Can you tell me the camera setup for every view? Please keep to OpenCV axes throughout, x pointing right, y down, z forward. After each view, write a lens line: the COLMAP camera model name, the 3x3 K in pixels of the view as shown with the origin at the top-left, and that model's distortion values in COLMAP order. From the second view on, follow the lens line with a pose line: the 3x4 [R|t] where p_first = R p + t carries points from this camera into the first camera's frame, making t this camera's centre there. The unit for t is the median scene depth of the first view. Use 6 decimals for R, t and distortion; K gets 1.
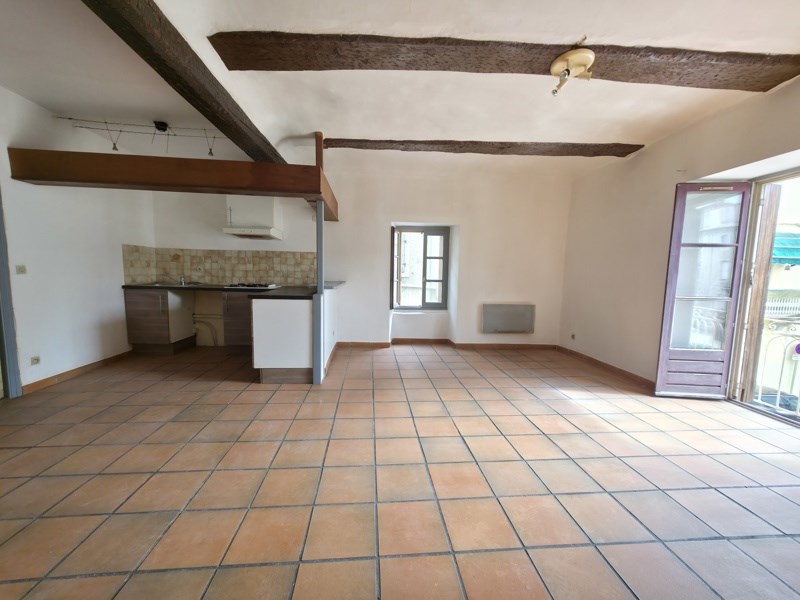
lens RADIAL K [[316.2, 0, 397.8], [0, 316.2, 305.7], [0, 0, 1]] dist [0.000868, 0.000006]
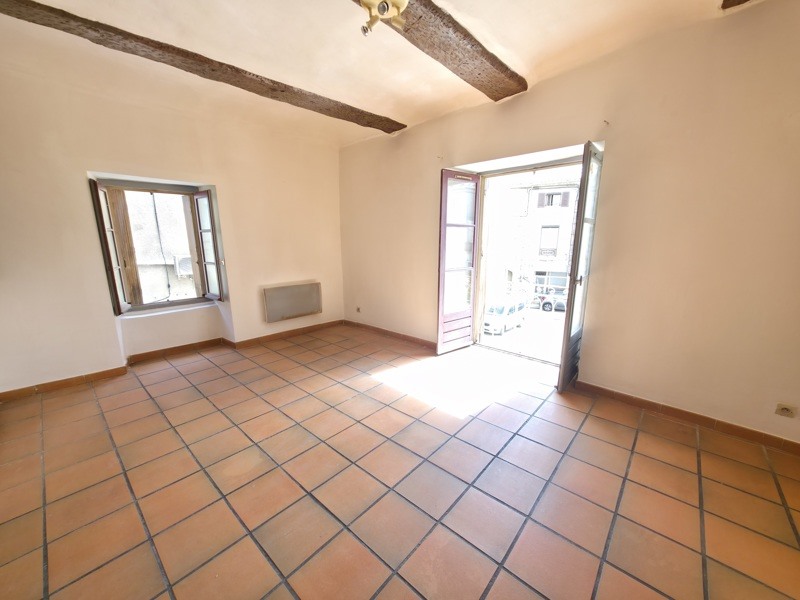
lens RADIAL K [[318.0, 0, 397.4], [0, 318.0, 304.7], [0, 0, 1]] dist [0.001542, 0.000120]
pose [[0.727390, -0.161811, 0.666874, -0.041456], [0.087152, 0.985716, 0.144115, -0.062941], [-0.680668, -0.046708, 0.731101, 0.184953]]
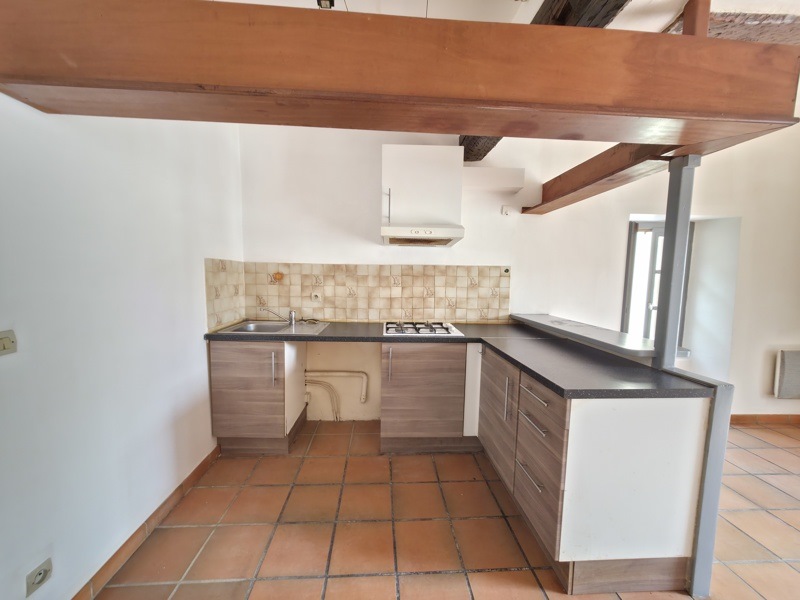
lens RADIAL K [[316.2, 0, 397.8], [0, 316.2, 305.7], [0, 0, 1]] dist [0.000868, 0.000006]
pose [[0.999514, -0.005061, -0.030749, -0.507498], [0.004803, 0.999953, -0.008477, -0.103487], [0.030790, 0.008326, 0.999491, 0.453821]]
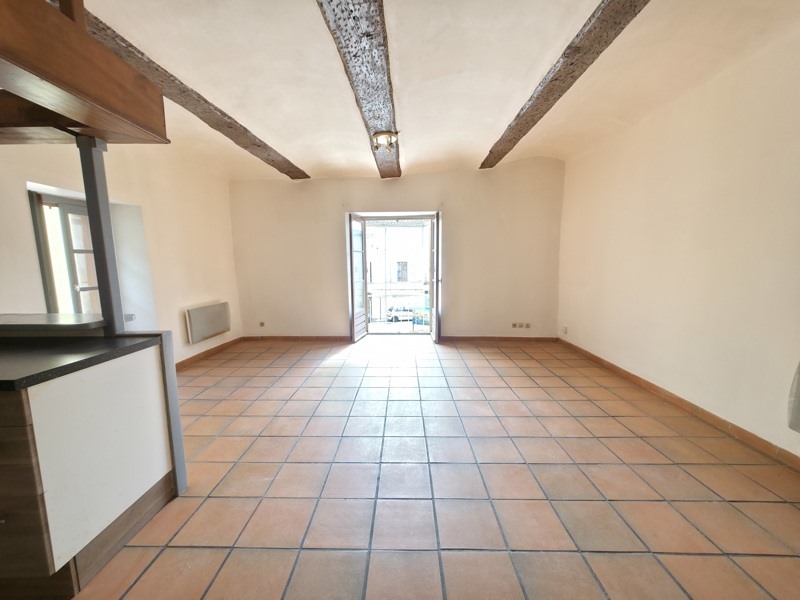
lens RADIAL K [[316.2, 0, 397.8], [0, 316.2, 305.7], [0, 0, 1]] dist [0.000868, 0.000006]
pose [[0.106277, -0.155170, 0.982155, -0.563825], [0.112634, 0.983270, 0.143159, -0.085569], [-0.987937, 0.095410, 0.121976, 0.423334]]
